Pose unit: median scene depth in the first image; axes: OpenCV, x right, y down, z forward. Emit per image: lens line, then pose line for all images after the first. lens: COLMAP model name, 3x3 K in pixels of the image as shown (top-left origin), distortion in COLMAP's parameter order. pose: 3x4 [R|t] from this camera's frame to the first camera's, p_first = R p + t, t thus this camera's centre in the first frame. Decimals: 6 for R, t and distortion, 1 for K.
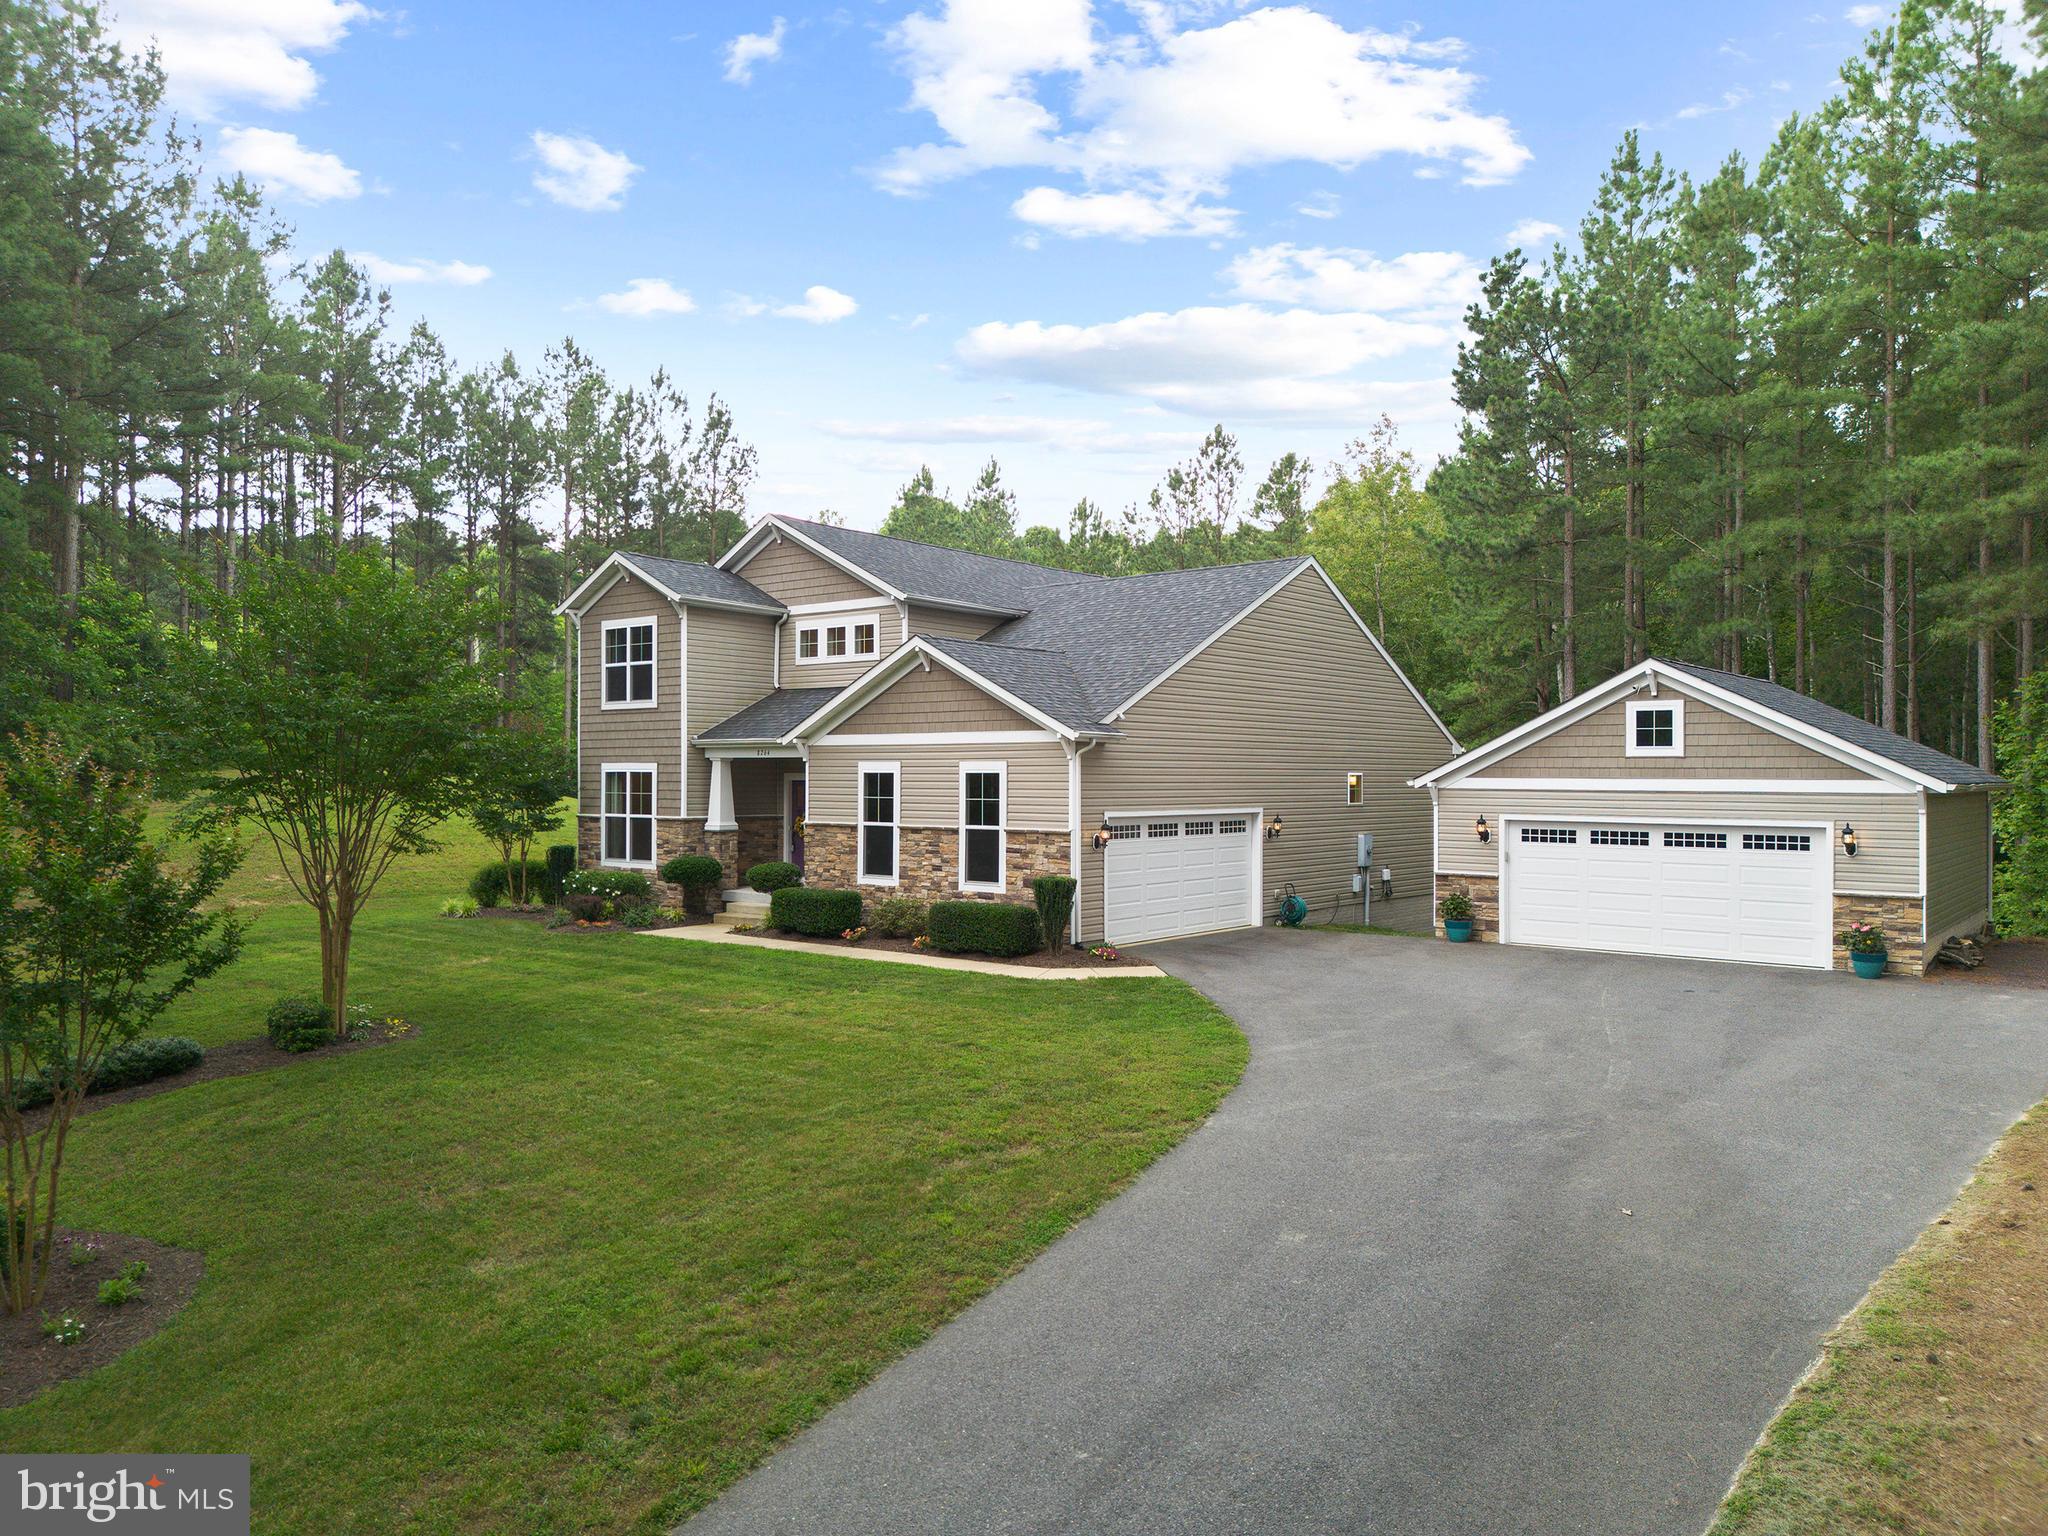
lens RADIAL K [[1431.1, 0, 1026.6], [0, 1431.1, 776.0], [0, 0, 1]] dist [0.045157, -0.022206]
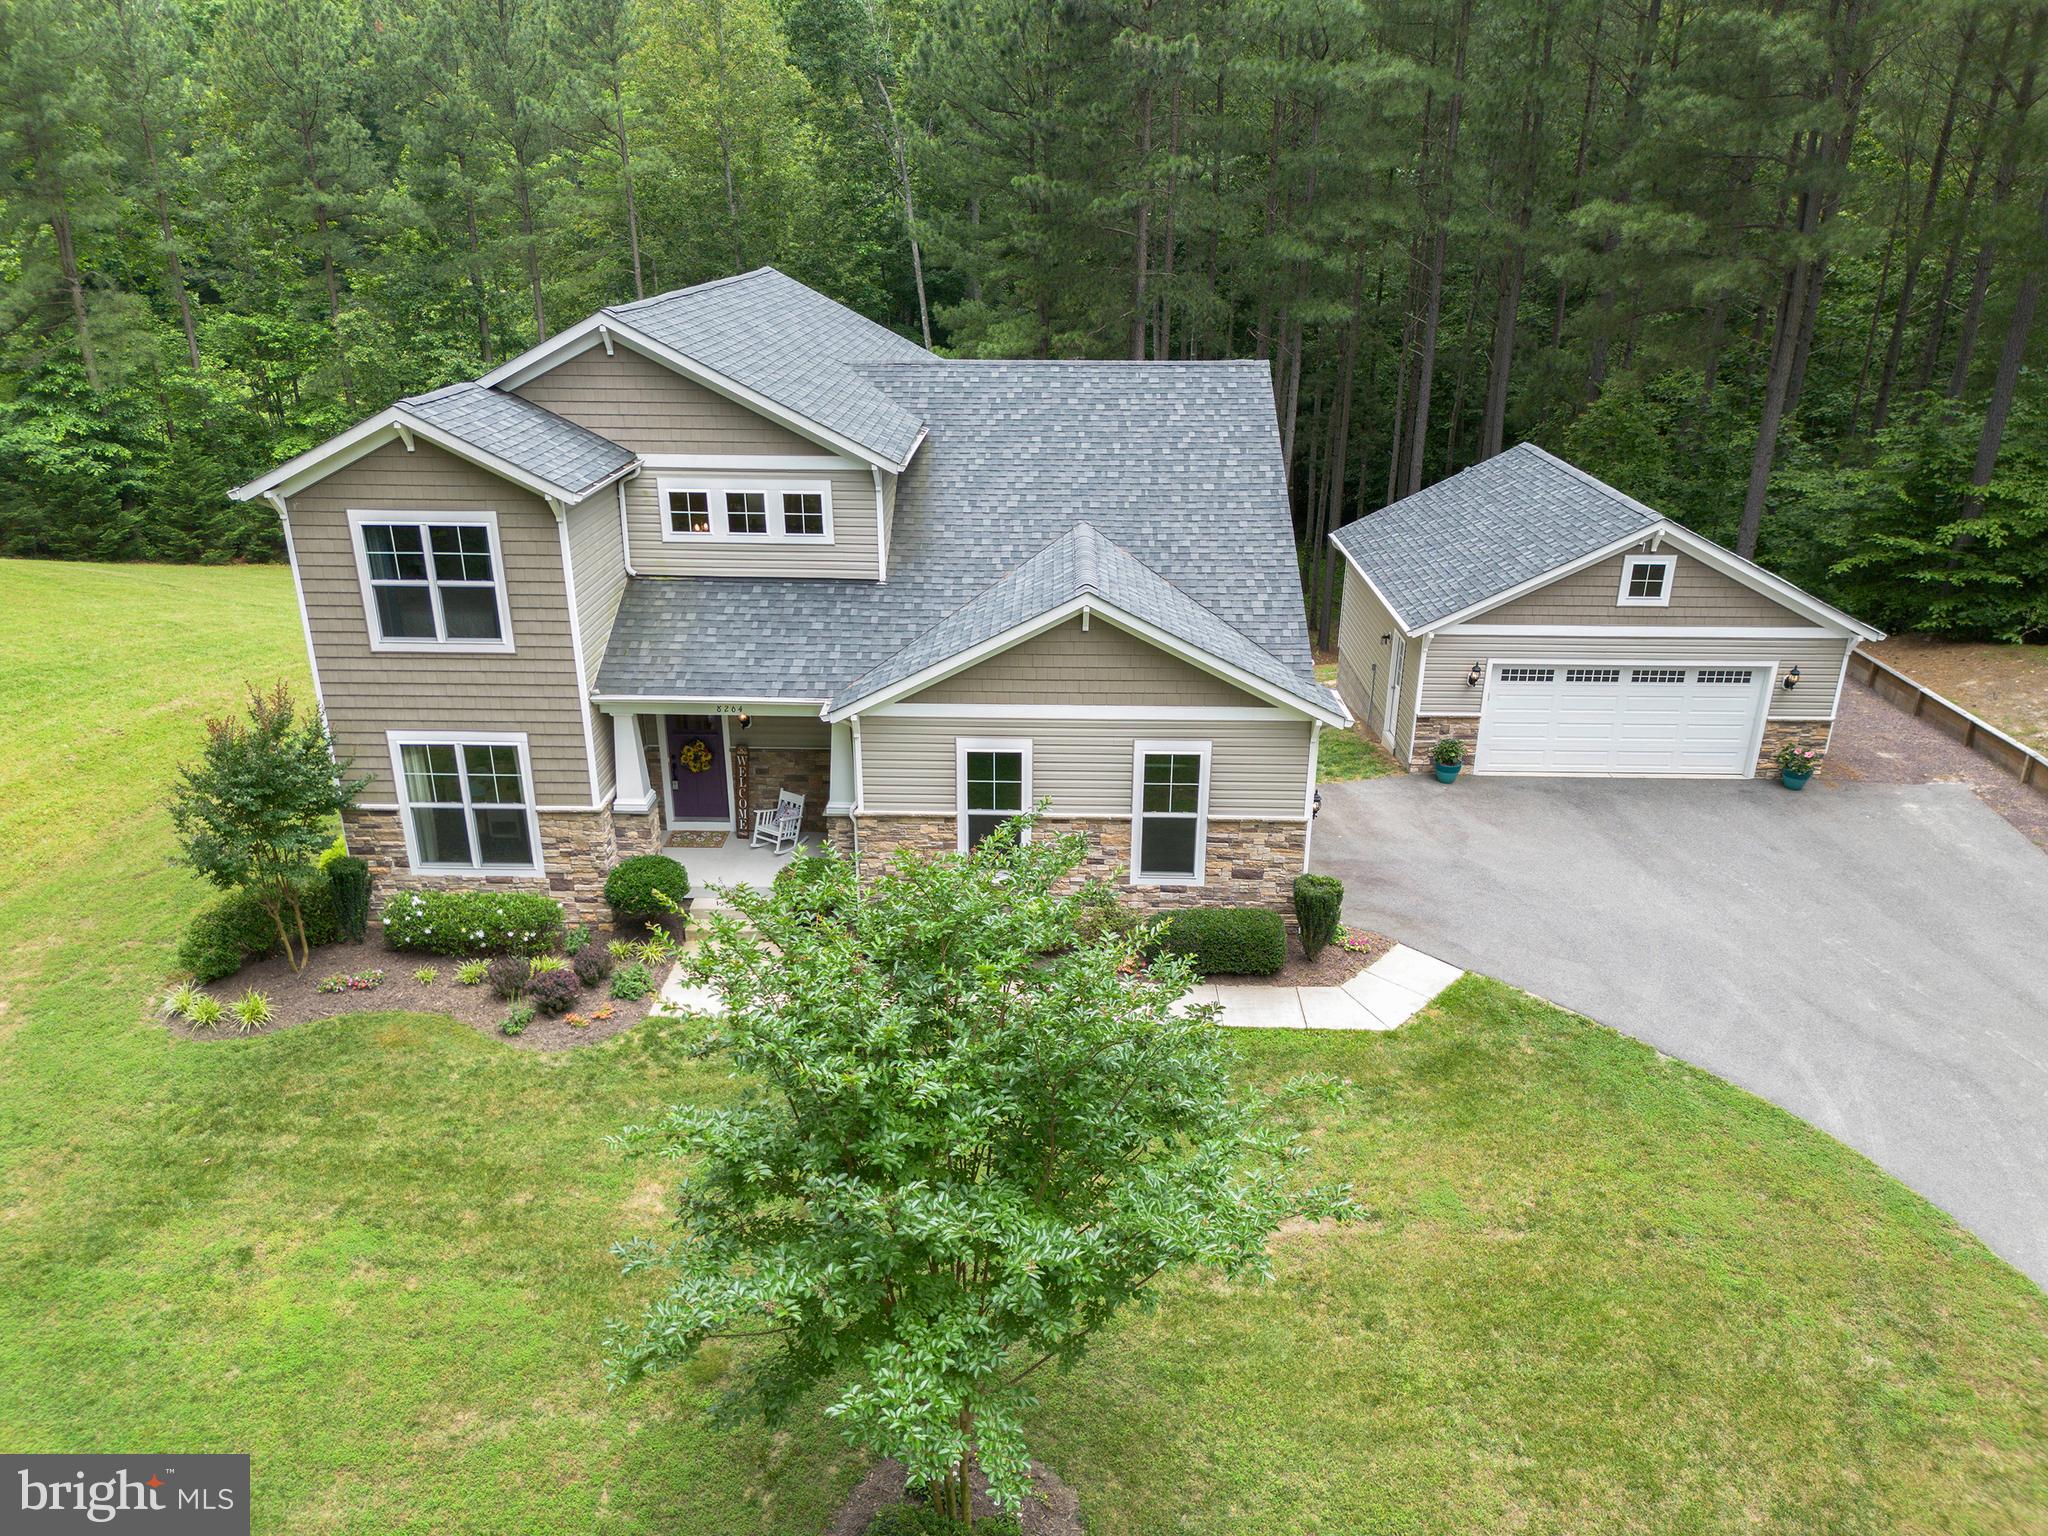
lens RADIAL K [[1431.1, 0, 1021.7], [0, 1431.1, 774.9], [0, 0, 1]] dist [0.045157, -0.022206]
pose [[0.793002, -0.228992, 0.564545, -0.532080], [-0.000557, 0.926397, 0.376549, -0.282372], [-0.609219, -0.298918, 0.734507, 0.423414]]
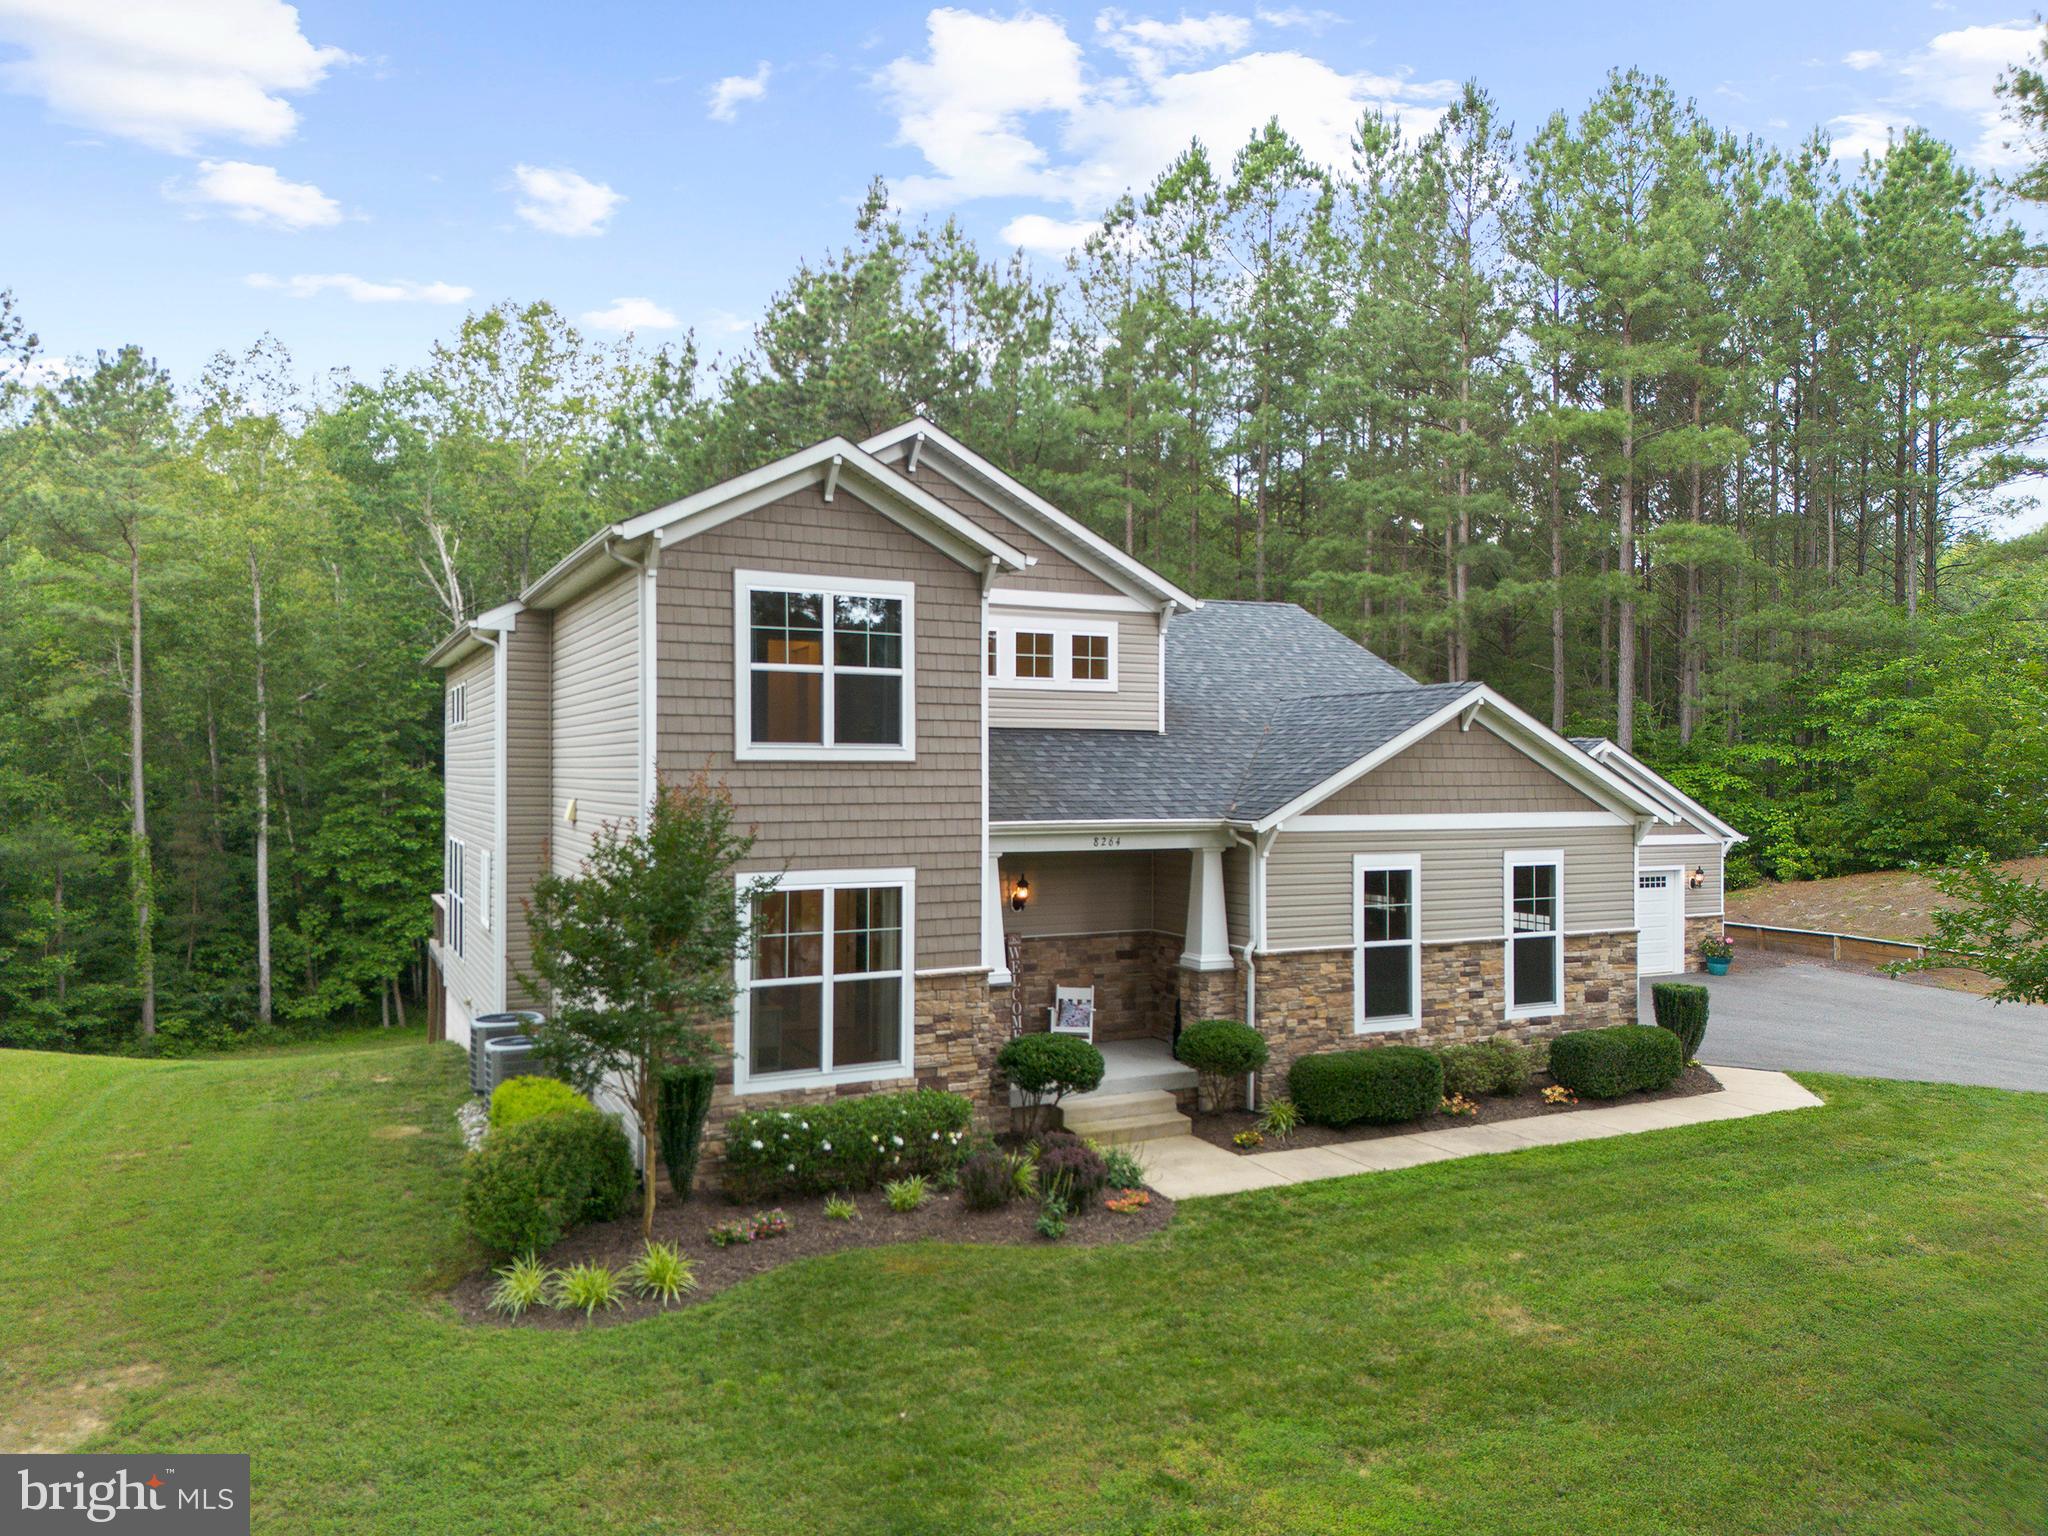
lens RADIAL K [[1431.1, 0, 1002.5], [0, 1431.1, 753.2], [0, 0, 1]] dist [0.045157, -0.022206]
pose [[0.422237, 0.007300, 0.906456, -0.828089], [-0.002640, 0.999973, -0.006824, -0.054860], [-0.906482, 0.000488, 0.422245, 0.878019]]
